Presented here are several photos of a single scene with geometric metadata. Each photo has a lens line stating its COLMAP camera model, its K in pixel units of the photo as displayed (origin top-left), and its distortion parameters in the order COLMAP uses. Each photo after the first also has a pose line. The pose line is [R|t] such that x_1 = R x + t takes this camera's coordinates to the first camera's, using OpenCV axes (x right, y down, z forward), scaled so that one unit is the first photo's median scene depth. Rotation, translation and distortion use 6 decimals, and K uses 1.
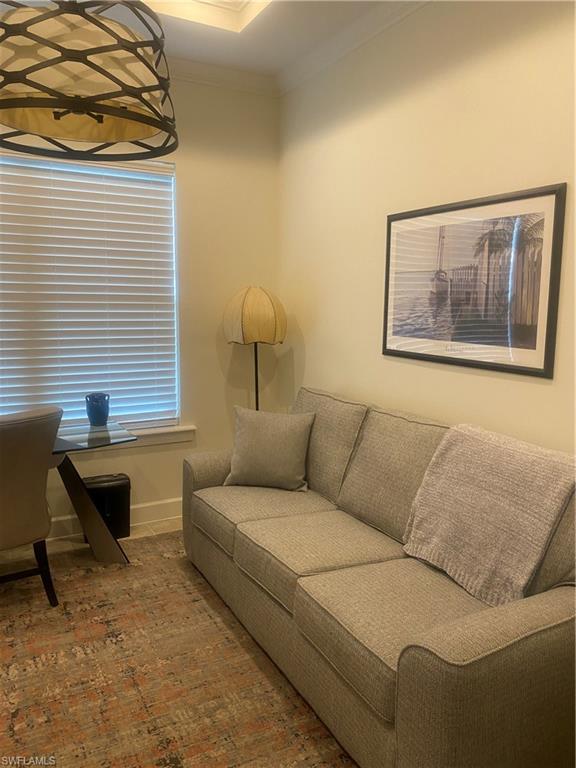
lens RADIAL K [[585.4, 0, 291.5], [0, 585.4, 379.6], [0, 0, 1]] dist [0.029066, -0.021160]
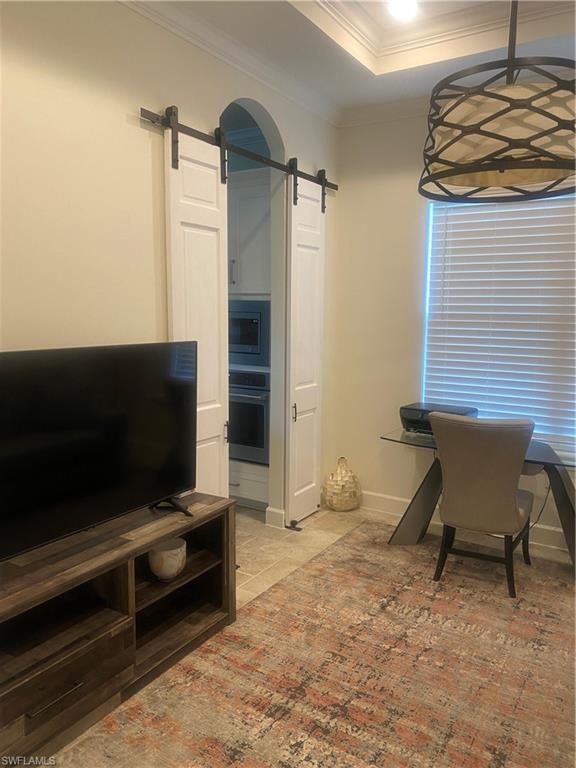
lens RADIAL K [[585.4, 0, 295.4], [0, 585.4, 386.3], [0, 0, 1]] dist [0.029066, -0.021160]
pose [[0.497703, 0.108639, -0.860517, 0.392388], [-0.122764, 0.990960, 0.054104, -0.025971], [0.858616, 0.078713, 0.506541, 0.069627]]
